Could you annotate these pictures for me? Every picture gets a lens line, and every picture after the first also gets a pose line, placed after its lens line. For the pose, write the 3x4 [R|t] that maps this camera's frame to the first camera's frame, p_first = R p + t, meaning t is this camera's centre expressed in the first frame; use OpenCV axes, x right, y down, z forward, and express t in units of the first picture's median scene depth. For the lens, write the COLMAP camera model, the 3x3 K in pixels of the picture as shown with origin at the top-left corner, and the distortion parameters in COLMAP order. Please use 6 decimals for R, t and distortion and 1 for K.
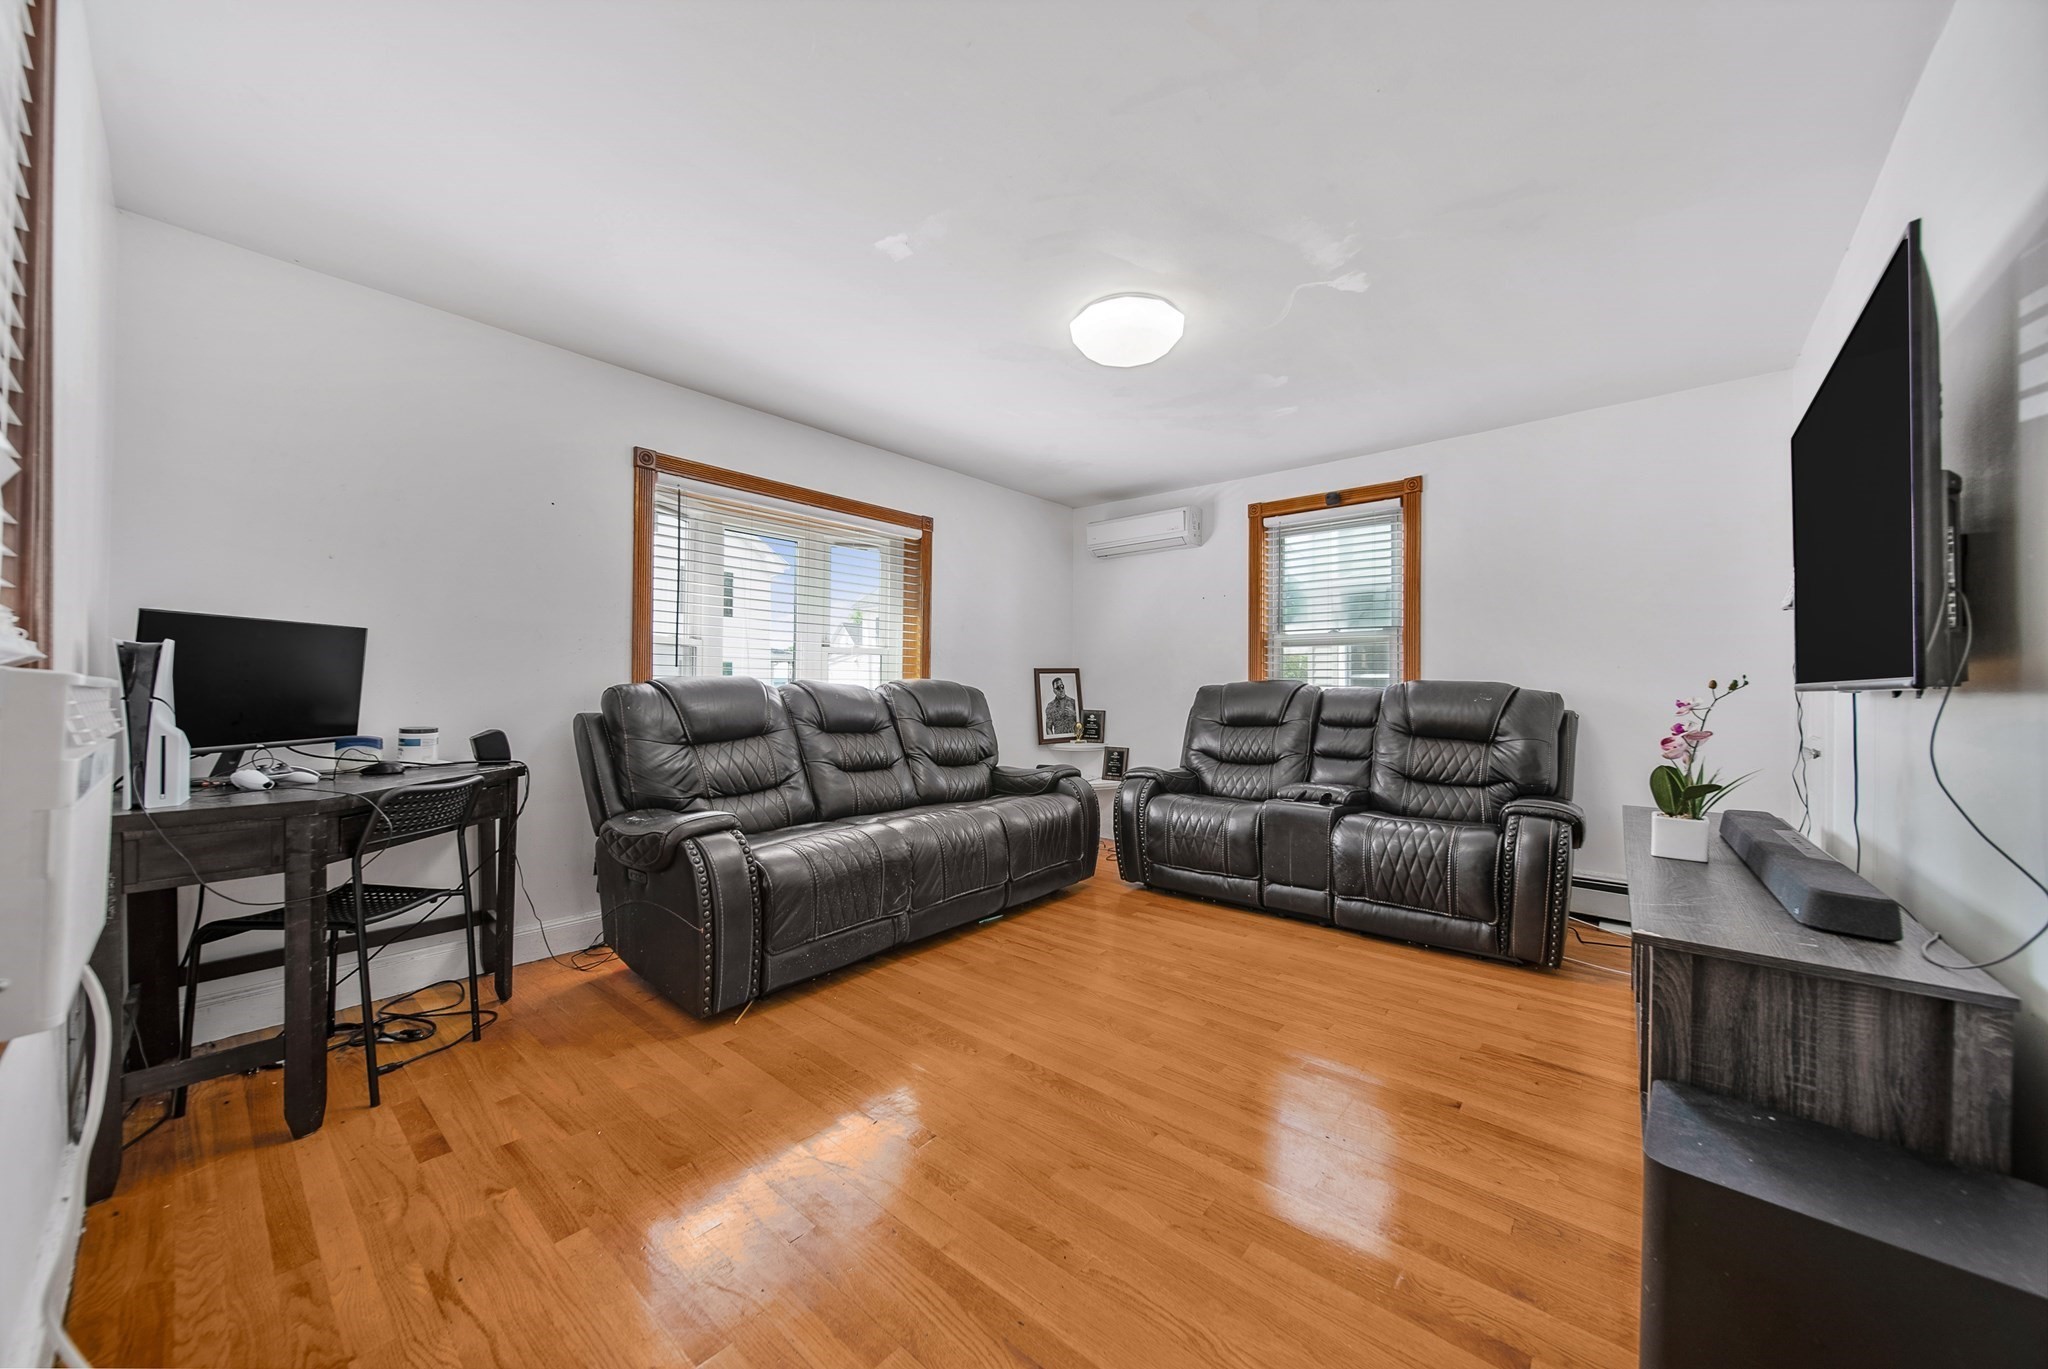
lens RADIAL K [[720.4, 0, 1035.0], [0, 720.4, 676.7], [0, 0, 1]] dist [0.000975, 0.000055]
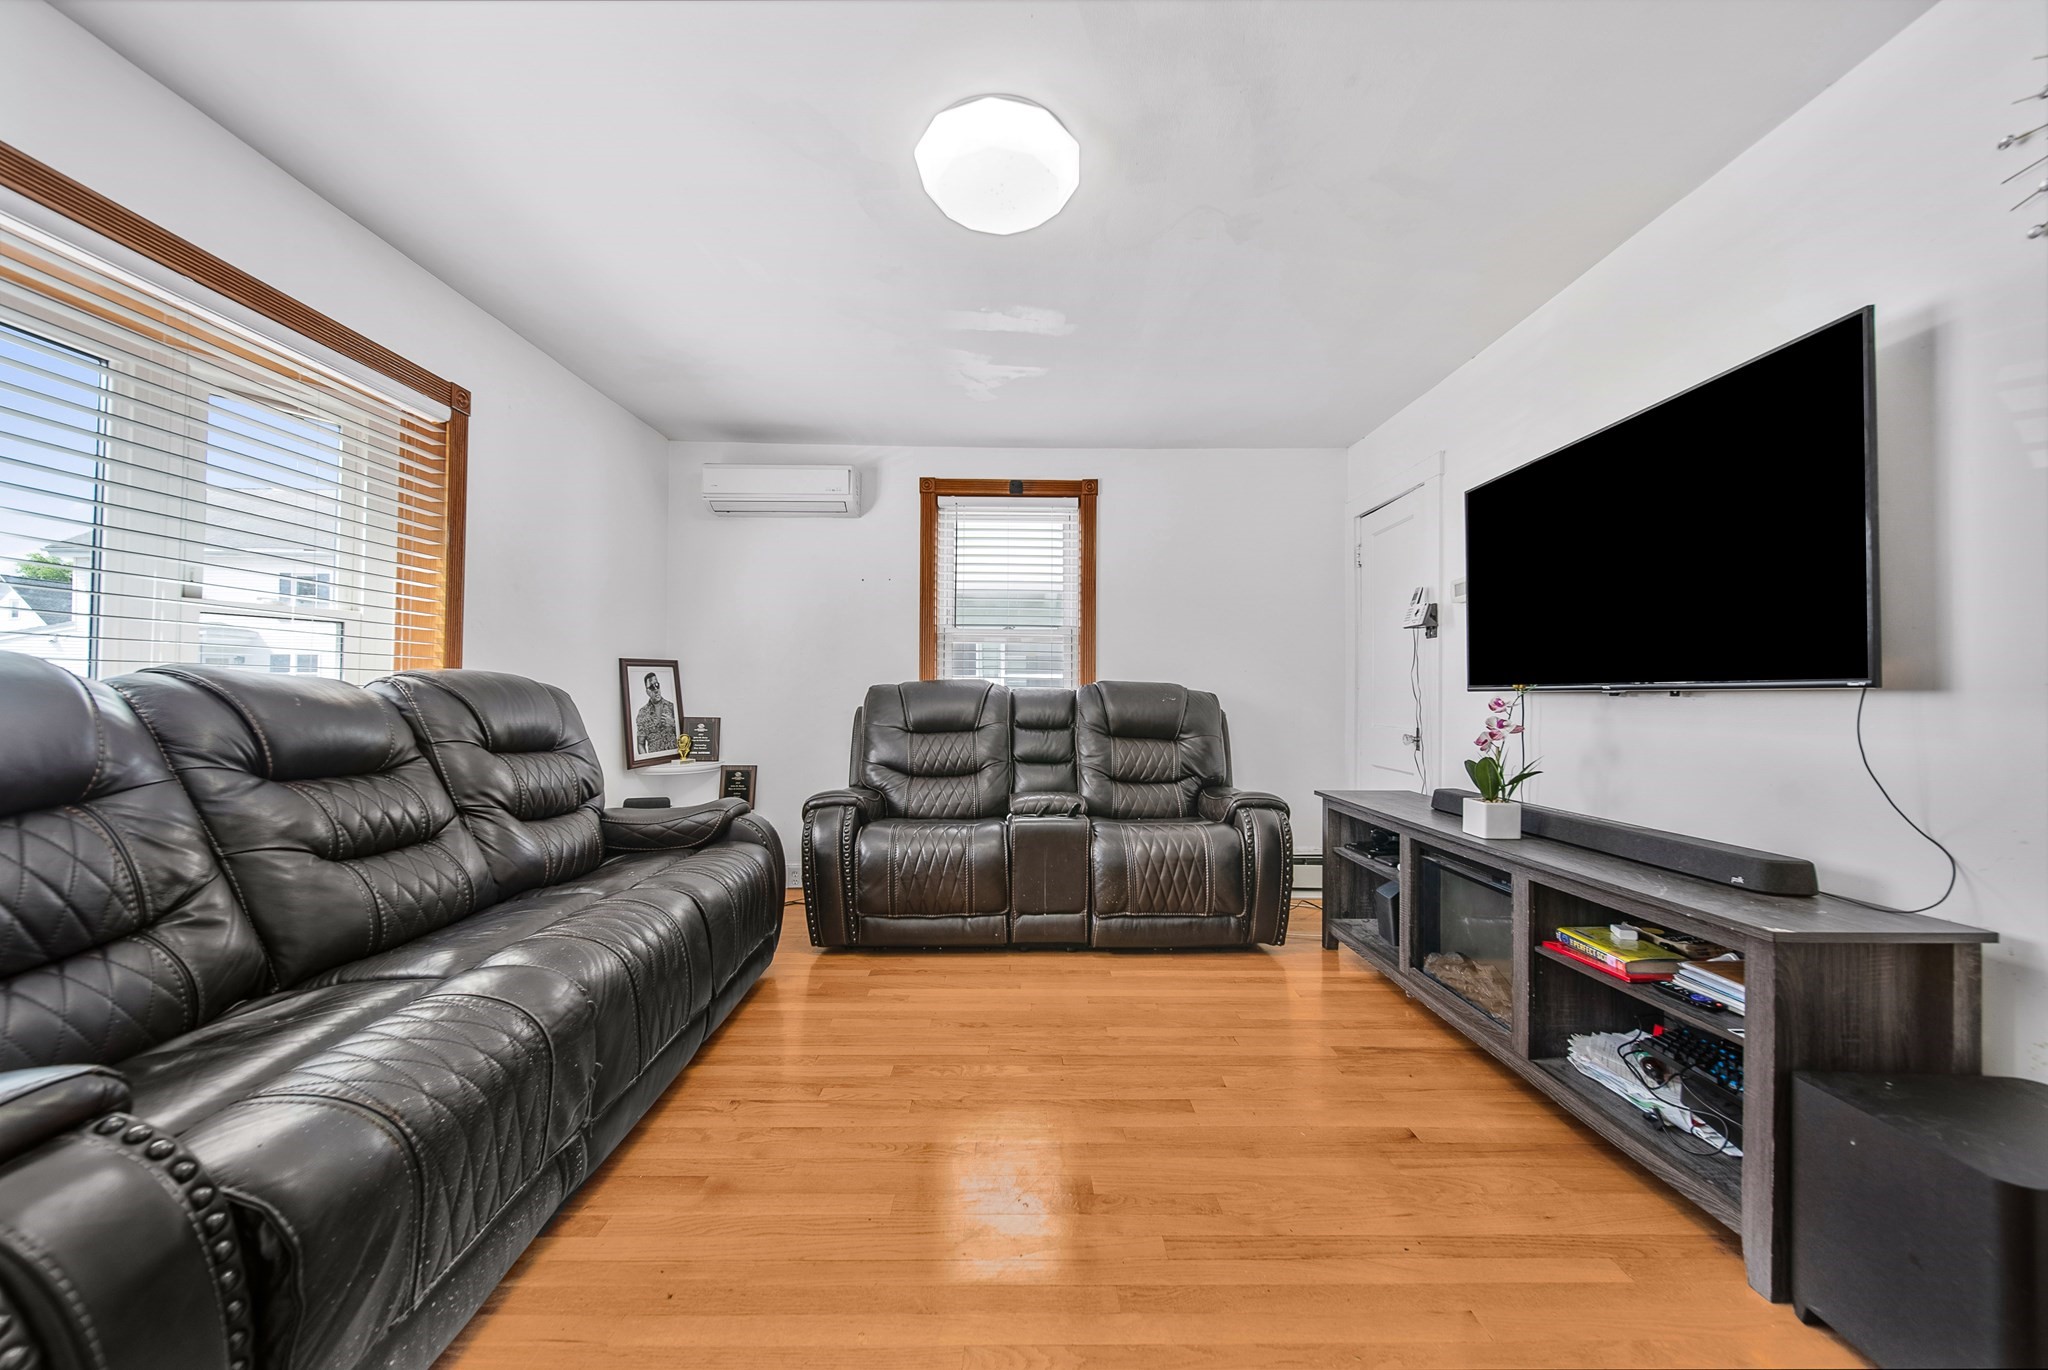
lens RADIAL K [[715.3, 0, 1024.6], [0, 715.3, 679.5], [0, 0, 1]] dist [-0.000135, -0.000867]
pose [[0.759343, 0.011924, 0.650582, -0.197945], [-0.012957, 0.999911, -0.003203, 0.007826], [-0.650562, -0.005997, 0.759430, 0.307520]]
